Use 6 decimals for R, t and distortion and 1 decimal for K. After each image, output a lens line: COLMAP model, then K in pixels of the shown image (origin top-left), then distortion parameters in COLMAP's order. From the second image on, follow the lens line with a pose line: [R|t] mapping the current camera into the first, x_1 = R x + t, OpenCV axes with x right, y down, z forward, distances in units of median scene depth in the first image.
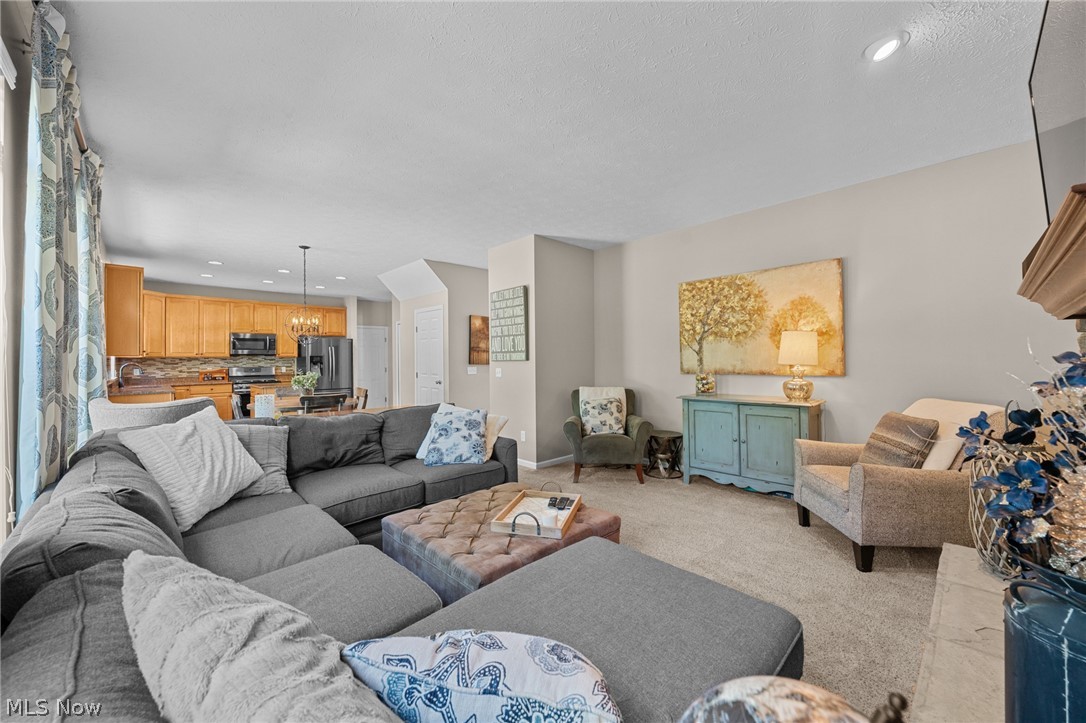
lens RADIAL K [[416.9, 0, 545.5], [0, 416.9, 366.5], [0, 0, 1]] dist [0.000904, 0.000091]
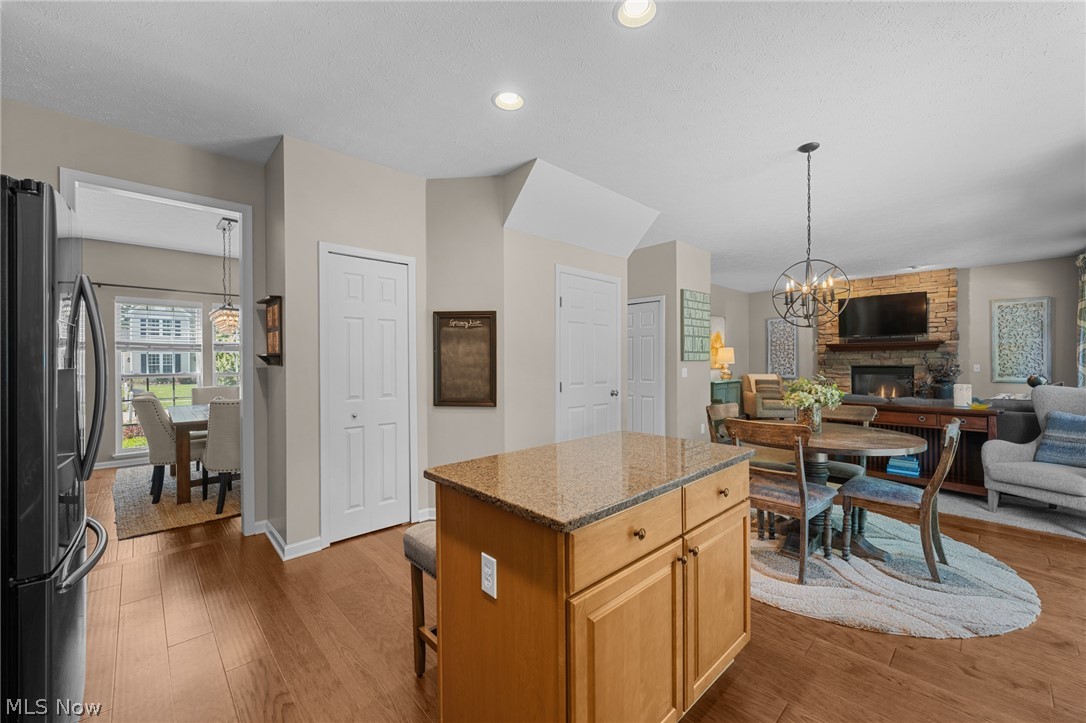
lens RADIAL K [[432.6, 0, 543.0], [0, 432.6, 361.5], [0, 0, 1]] dist [-0.008171, 0.000071]
pose [[0.003914, 0.004673, 0.999981, -1.507631], [0.017532, 0.999835, -0.004741, -0.017632], [-0.999839, 0.017551, 0.003831, 1.771437]]
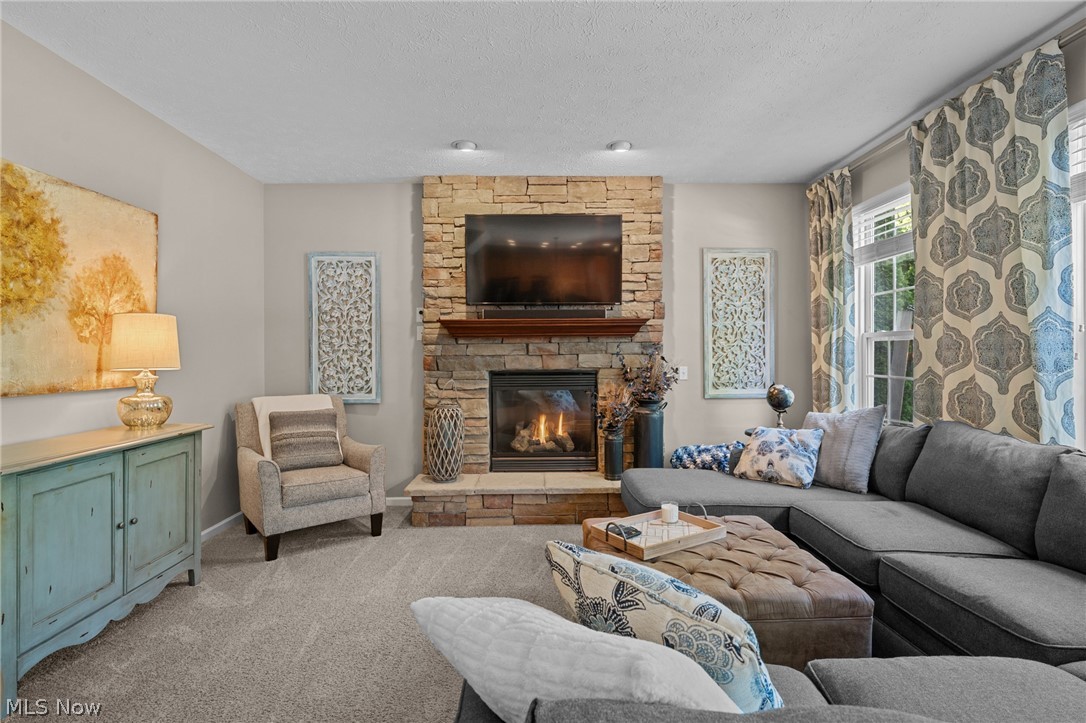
lens RADIAL K [[532.9, 0, 543.0], [0, 532.9, 361.5], [0, 0, 1]] dist [0.000425, -0.000069]
pose [[-0.730198, 0.004748, 0.683219, -0.319287], [0.018848, 0.999735, 0.013197, -0.014116], [-0.682976, 0.022514, -0.730094, 1.064893]]
